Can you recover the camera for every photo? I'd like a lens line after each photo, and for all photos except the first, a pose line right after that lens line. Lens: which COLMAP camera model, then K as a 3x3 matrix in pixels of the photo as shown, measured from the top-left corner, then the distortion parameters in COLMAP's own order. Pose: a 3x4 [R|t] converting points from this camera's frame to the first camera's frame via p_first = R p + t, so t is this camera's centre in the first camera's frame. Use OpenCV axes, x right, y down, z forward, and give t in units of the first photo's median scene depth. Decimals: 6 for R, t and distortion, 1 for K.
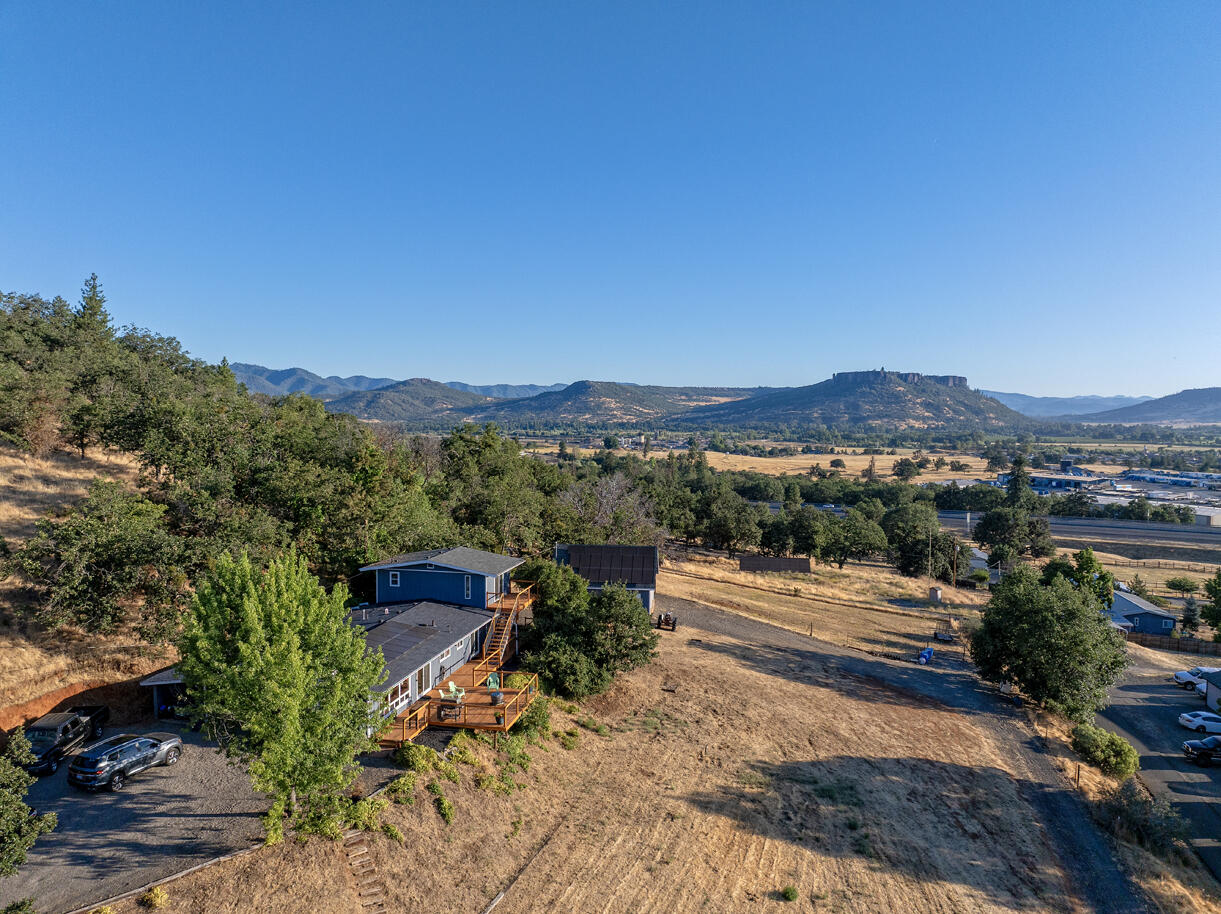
lens RADIAL K [[860.2, 0, 610.5], [0, 860.2, 457.0], [0, 0, 1]] dist [-0.046470, 0.014770]
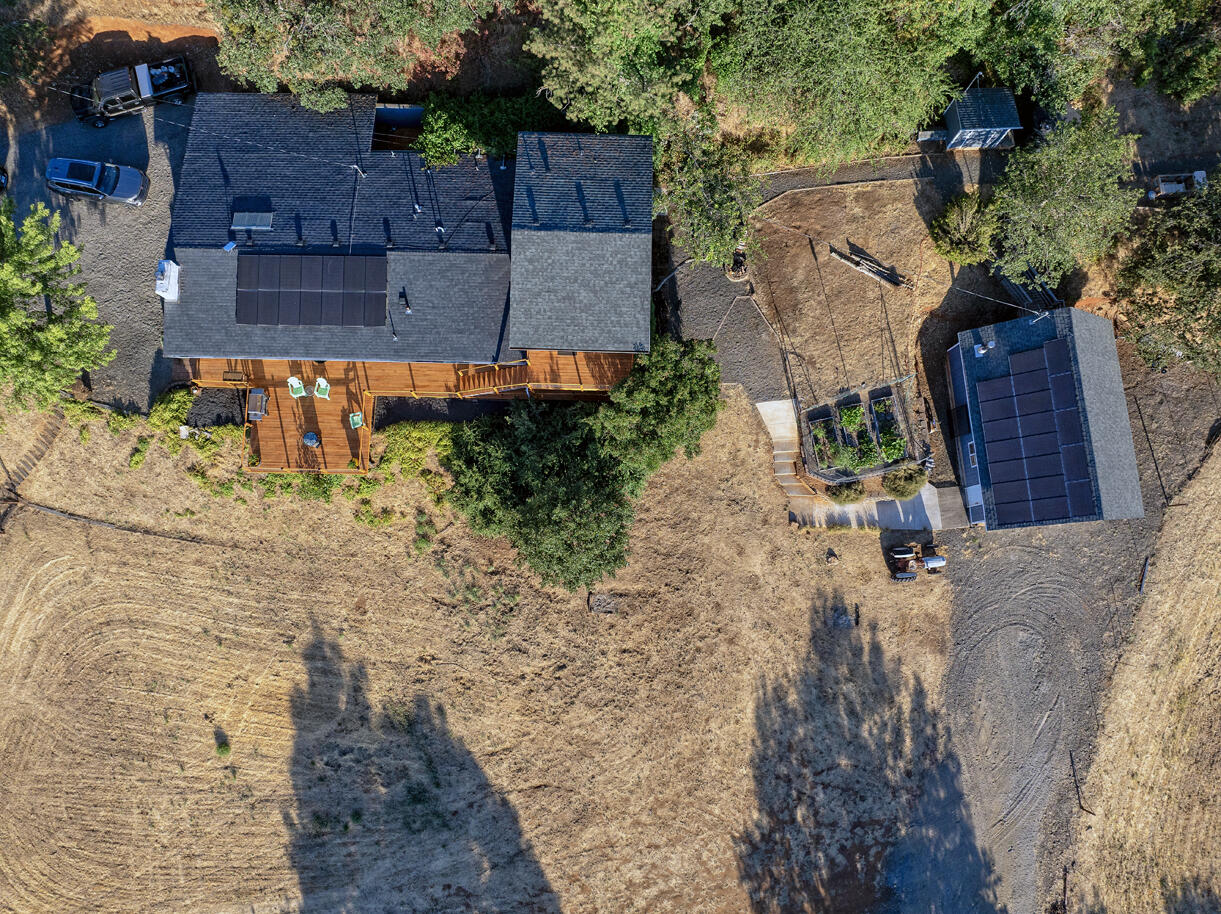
lens RADIAL K [[860.2, 0, 610.5], [0, 860.2, 457.0], [0, 0, 1]] dist [-0.046470, 0.014770]
pose [[0.181857, 0.972134, -0.147931, 0.061404], [-0.048410, 0.159108, 0.986074, -0.510560], [0.982133, -0.172163, 0.075996, 1.043583]]
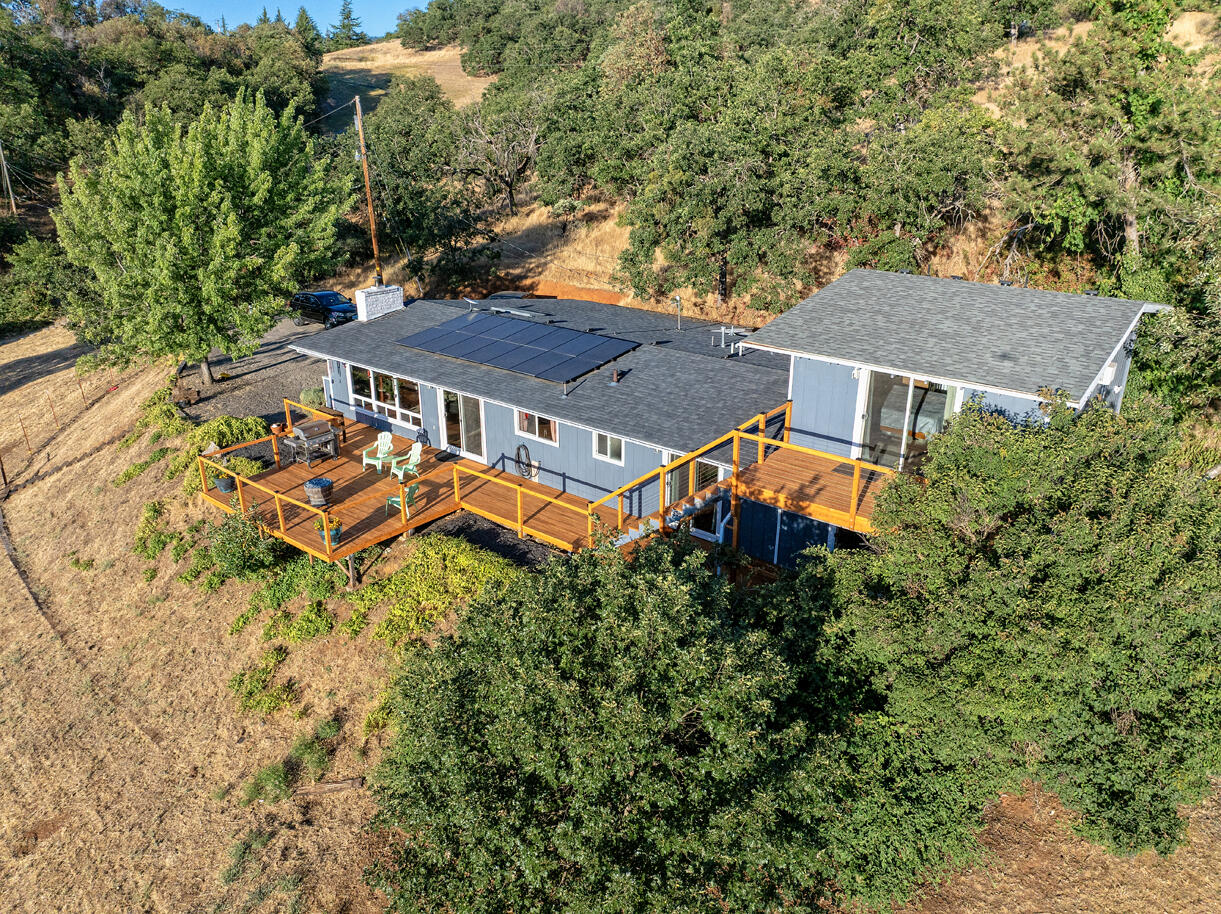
lens RADIAL K [[865.4, 0, 610.5], [0, 865.4, 457.0], [0, 0, 1]] dist [-0.065575, 0.040849]
pose [[-0.461029, 0.312984, -0.830357, 0.148952], [-0.051202, 0.924794, 0.377008, 0.068185], [0.885907, 0.216328, -0.410331, 1.123530]]
